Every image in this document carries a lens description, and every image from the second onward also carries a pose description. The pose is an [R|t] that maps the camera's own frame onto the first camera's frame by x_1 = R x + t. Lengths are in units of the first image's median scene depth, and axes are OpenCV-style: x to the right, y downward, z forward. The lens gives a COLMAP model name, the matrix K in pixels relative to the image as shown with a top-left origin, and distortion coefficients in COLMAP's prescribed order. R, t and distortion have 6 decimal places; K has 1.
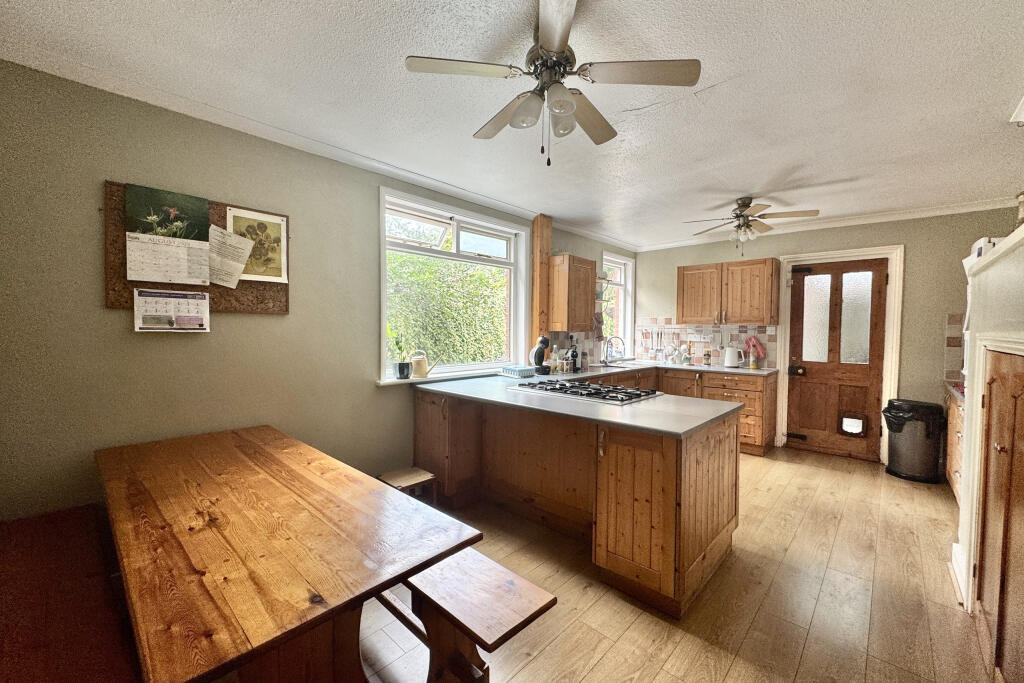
lens RADIAL K [[408.9, 0, 512.0], [0, 408.9, 341.5], [0, 0, 1]] dist [-0.001818, -0.000174]
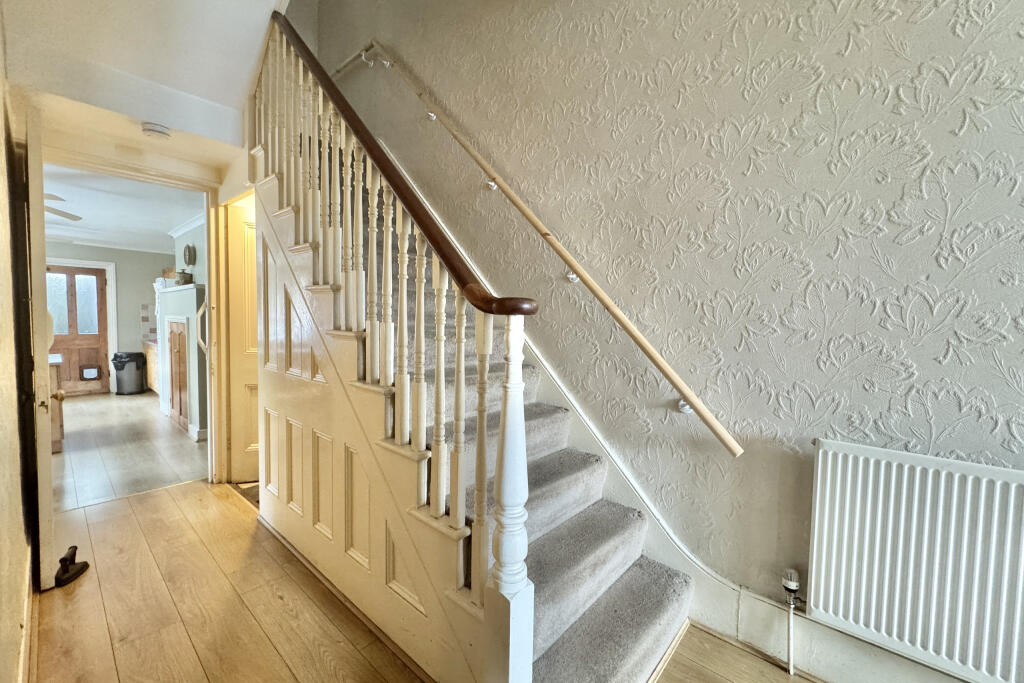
lens RADIAL K [[408.9, 0, 512.0], [0, 408.9, 341.5], [0, 0, 1]] dist [-0.001818, -0.000174]
pose [[-0.026020, -0.056205, 0.998080, -0.798840], [0.014484, 0.998292, 0.056594, 0.018188], [-0.999556, 0.015929, -0.025162, -0.607716]]
